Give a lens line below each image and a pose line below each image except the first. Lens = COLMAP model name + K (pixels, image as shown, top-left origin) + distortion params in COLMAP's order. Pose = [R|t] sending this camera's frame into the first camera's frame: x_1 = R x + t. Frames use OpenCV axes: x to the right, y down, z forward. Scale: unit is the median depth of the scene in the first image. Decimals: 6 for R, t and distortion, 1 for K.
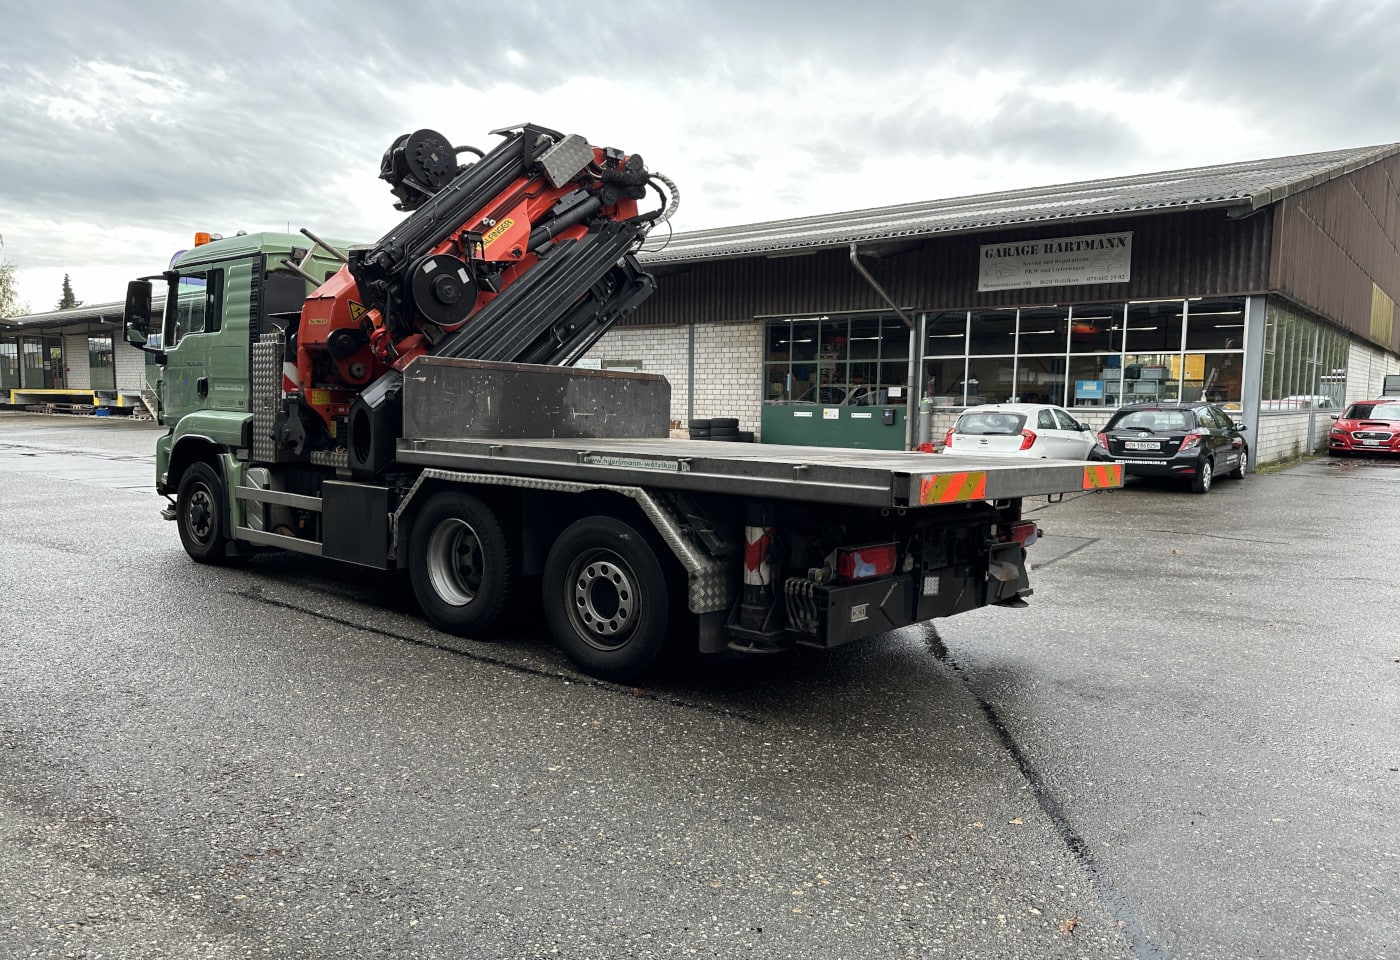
lens RADIAL K [[1054.9, 0, 700.0], [0, 1054.9, 480.0], [0, 0, 1]] dist [-0.009947, -0.004616]
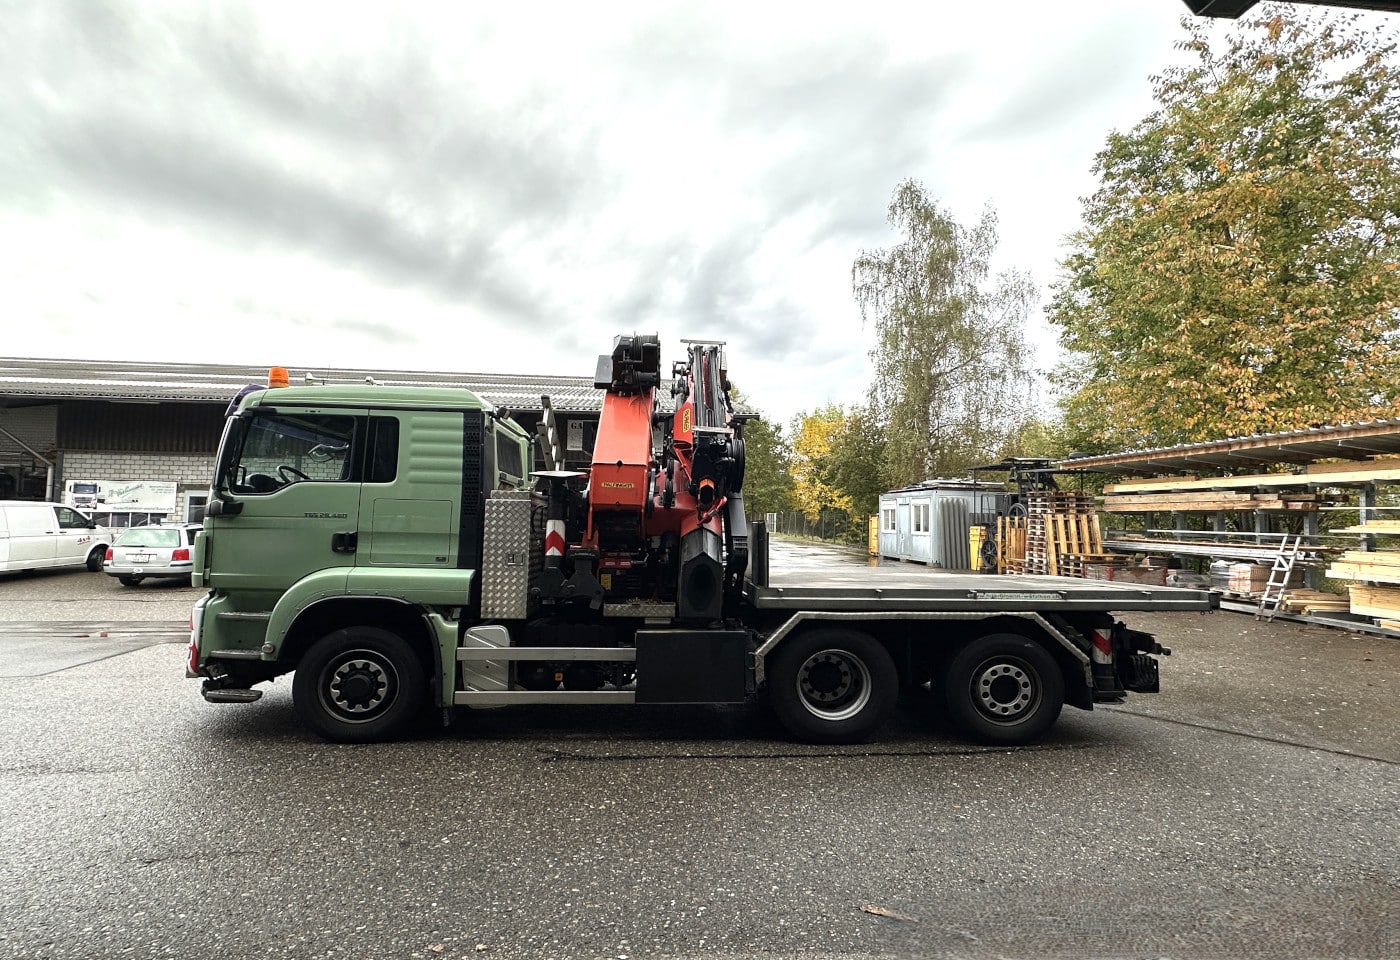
lens RADIAL K [[687.1, 0, 700.0], [0, 687.1, 480.0], [0, 0, 1]] dist [0.014129, -0.001903]
pose [[0.710611, 0.027176, 0.703060, -0.722763], [0.051664, 0.994541, -0.090661, -0.077108], [-0.701686, 0.100748, 0.705328, 0.389360]]
